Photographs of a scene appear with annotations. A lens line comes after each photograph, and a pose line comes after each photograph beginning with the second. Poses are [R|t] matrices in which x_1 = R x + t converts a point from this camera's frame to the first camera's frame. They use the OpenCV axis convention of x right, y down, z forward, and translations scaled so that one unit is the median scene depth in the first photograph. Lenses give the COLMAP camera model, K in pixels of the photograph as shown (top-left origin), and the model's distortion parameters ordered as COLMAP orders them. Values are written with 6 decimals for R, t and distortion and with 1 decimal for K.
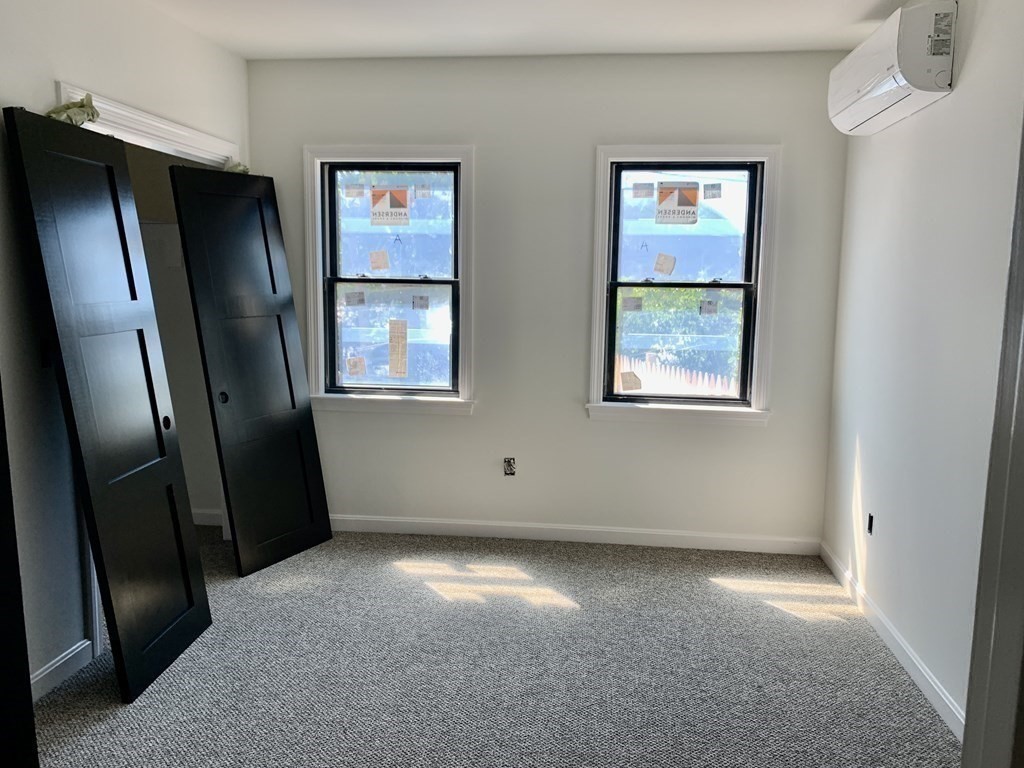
lens RADIAL K [[800.8, 0, 512.0], [0, 800.8, 384.0], [0, 0, 1]] dist [0.006088, -0.001457]
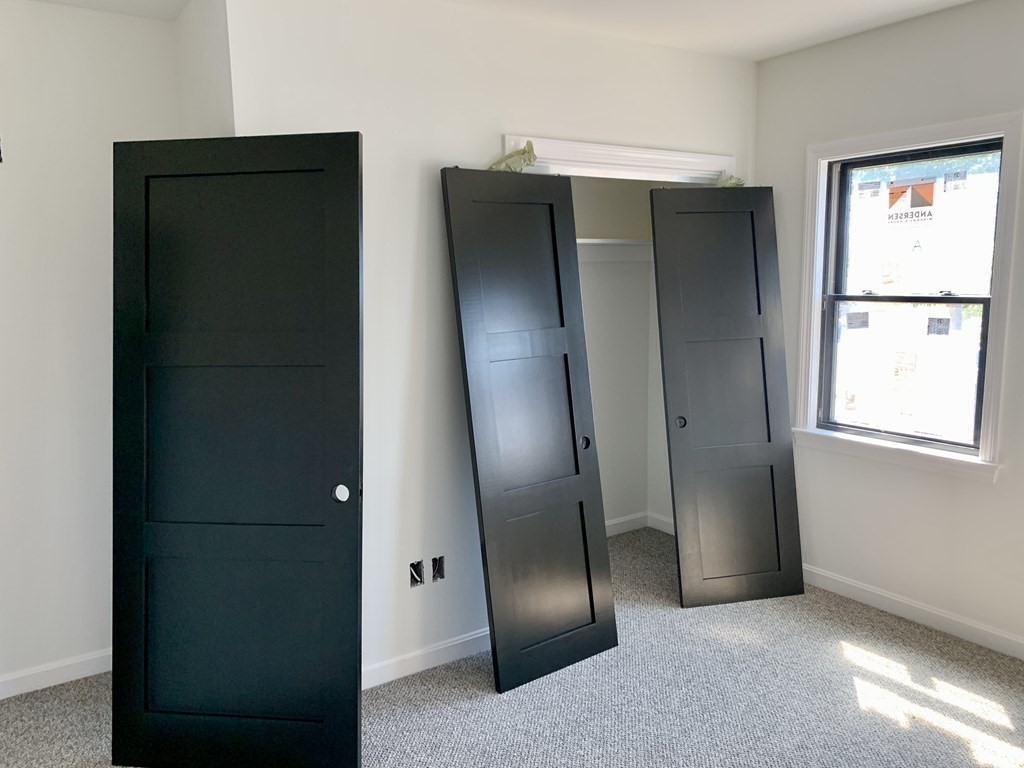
lens RADIAL K [[800.8, 0, 512.0], [0, 800.8, 384.0], [0, 0, 1]] dist [0.006088, -0.001457]
pose [[0.636719, 0.081171, -0.766812, 0.224166], [-0.076377, 0.996193, 0.042033, -0.047805], [0.767304, 0.031804, 0.640495, 0.188882]]
